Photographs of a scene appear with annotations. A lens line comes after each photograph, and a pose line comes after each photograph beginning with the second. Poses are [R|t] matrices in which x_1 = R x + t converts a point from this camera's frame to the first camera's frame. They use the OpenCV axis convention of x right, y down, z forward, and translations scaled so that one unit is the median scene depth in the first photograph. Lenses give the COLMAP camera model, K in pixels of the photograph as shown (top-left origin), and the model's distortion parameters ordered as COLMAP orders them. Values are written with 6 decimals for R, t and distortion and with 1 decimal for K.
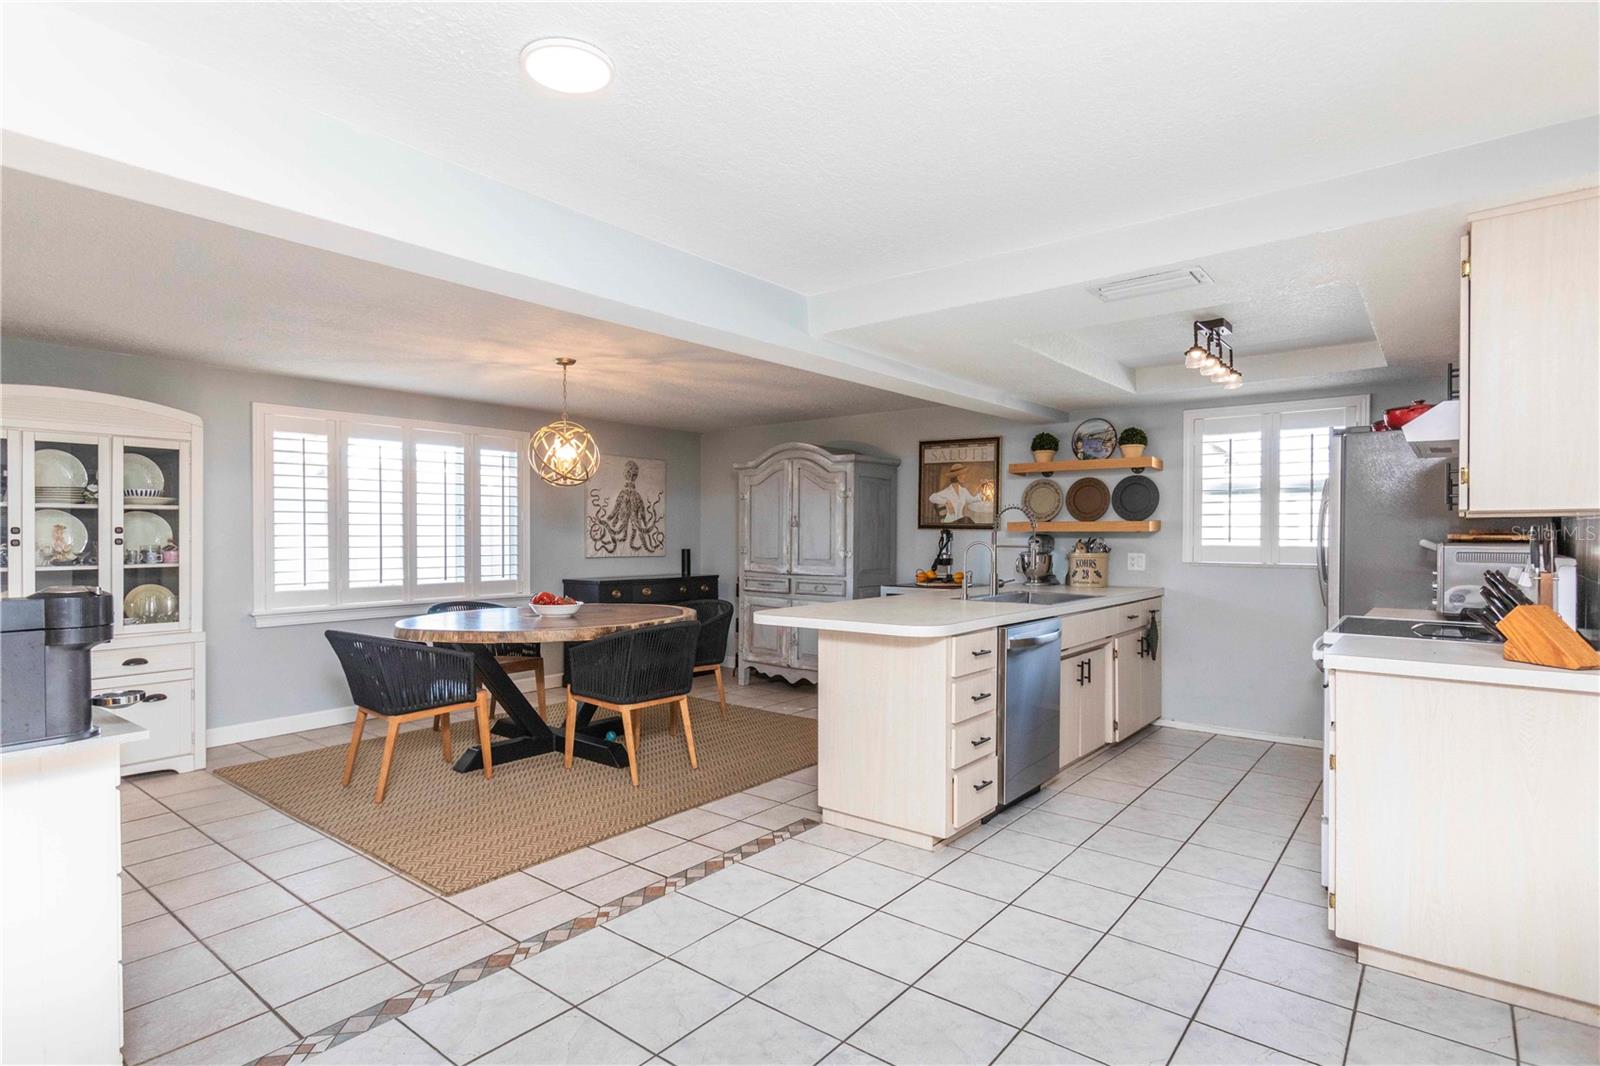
lens RADIAL K [[813.3, 0, 797.1], [0, 813.3, 541.1], [0, 0, 1]] dist [-0.017507, 0.000275]
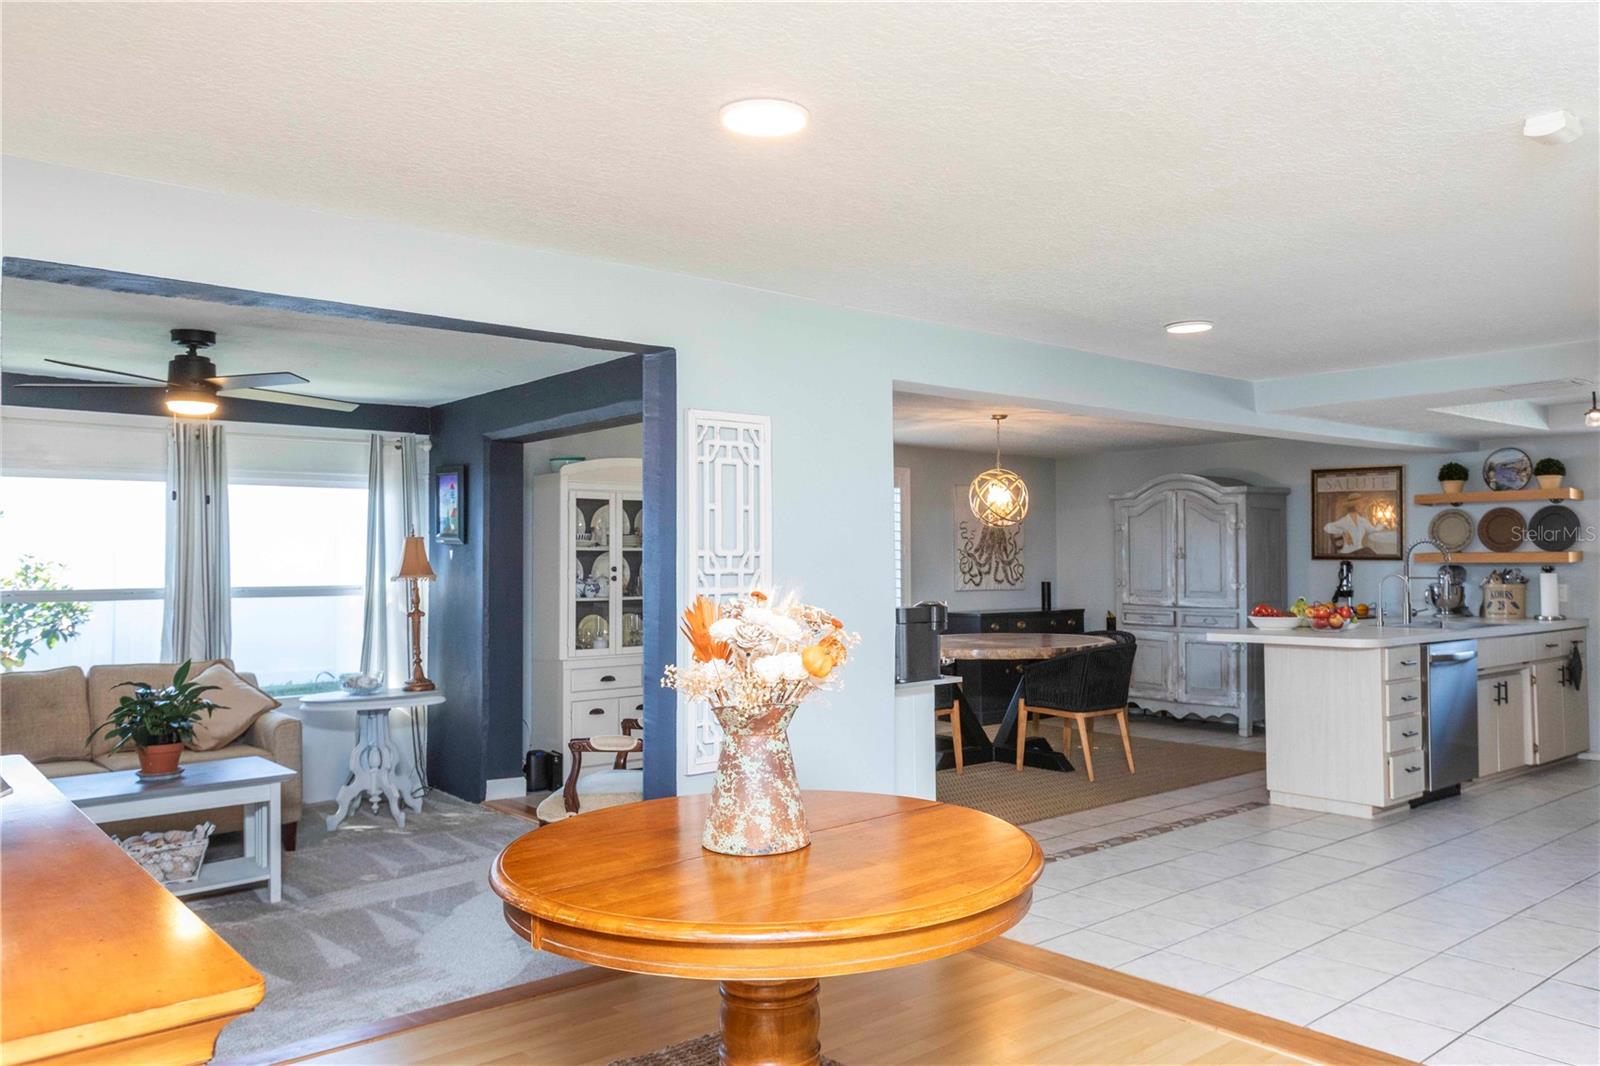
lens RADIAL K [[1209.4, 0, 813.3], [0, 1209.4, 526.1], [0, 0, 1]] dist [0.002045, 0.008624]
pose [[0.983630, -0.011596, -0.179826, -0.197524], [0.004793, 0.999258, -0.038220, -0.003537], [0.180135, 0.036732, 0.982956, -0.589371]]
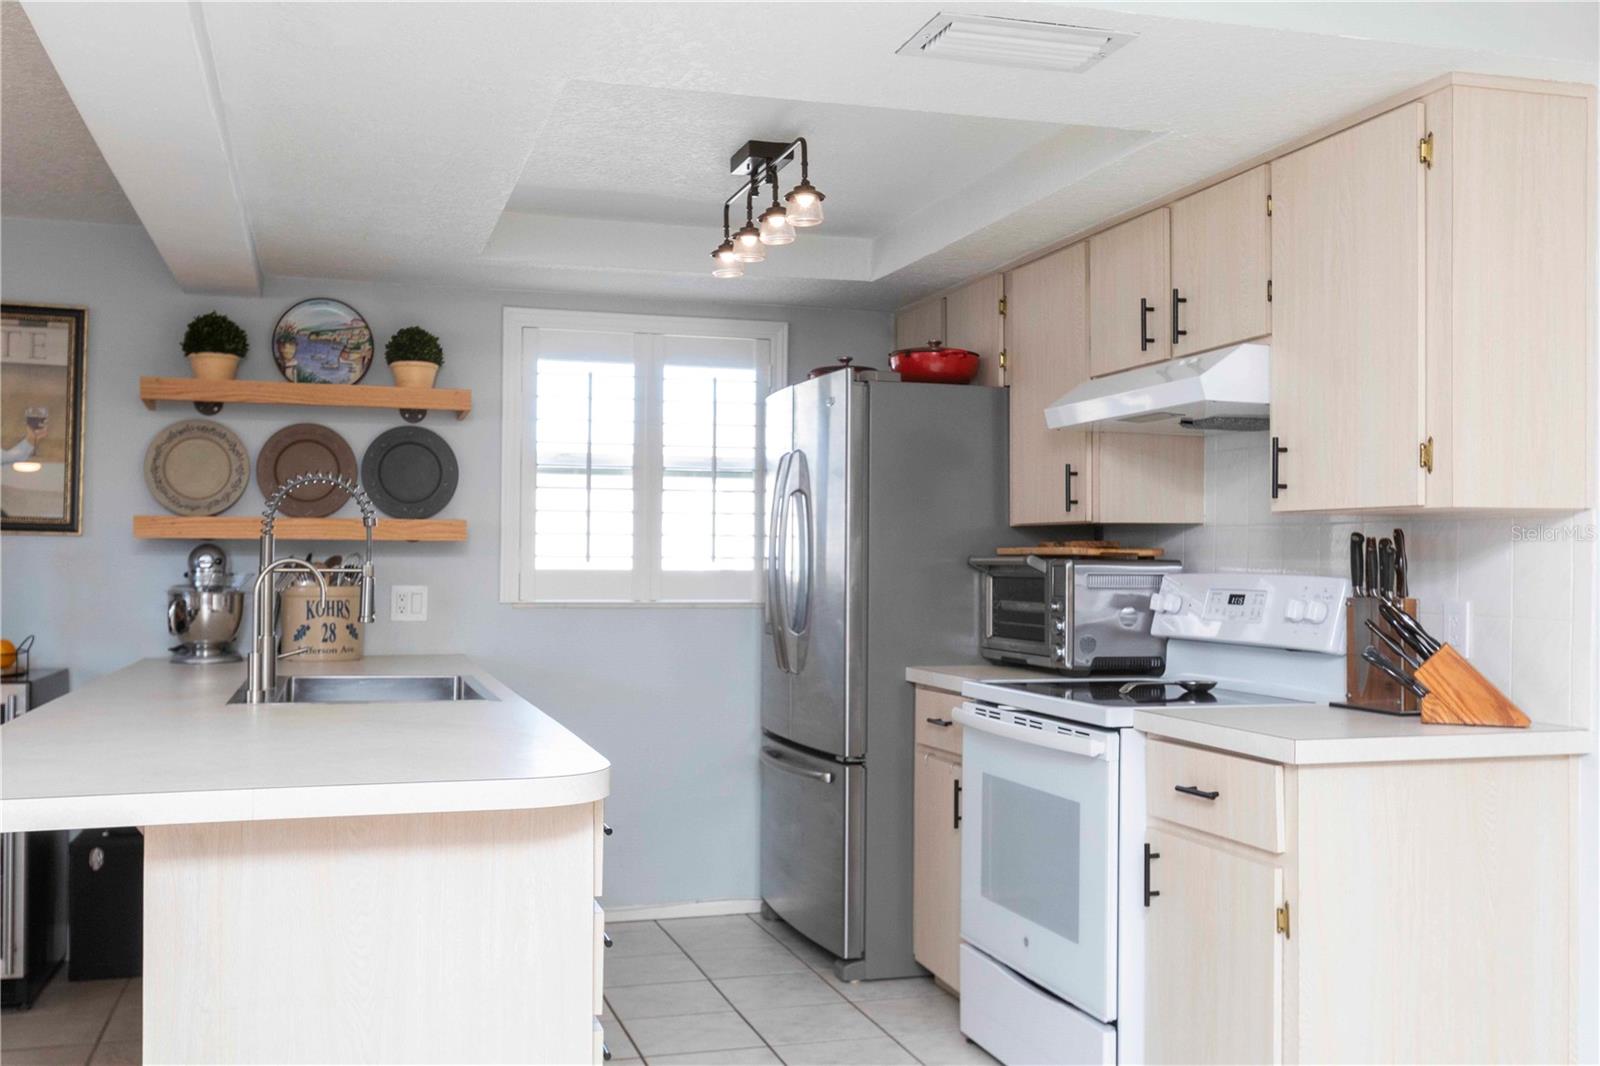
lens RADIAL K [[1541.9, 0, 807.5], [0, 1541.9, 541.4], [0, 0, 1]] dist [0.010712, 0.000000]
pose [[0.555199, 0.012933, 0.831617, -0.211348], [0.001824, 0.999858, -0.016768, 0.004164], [-0.831716, 0.010826, 0.555096, 0.272493]]
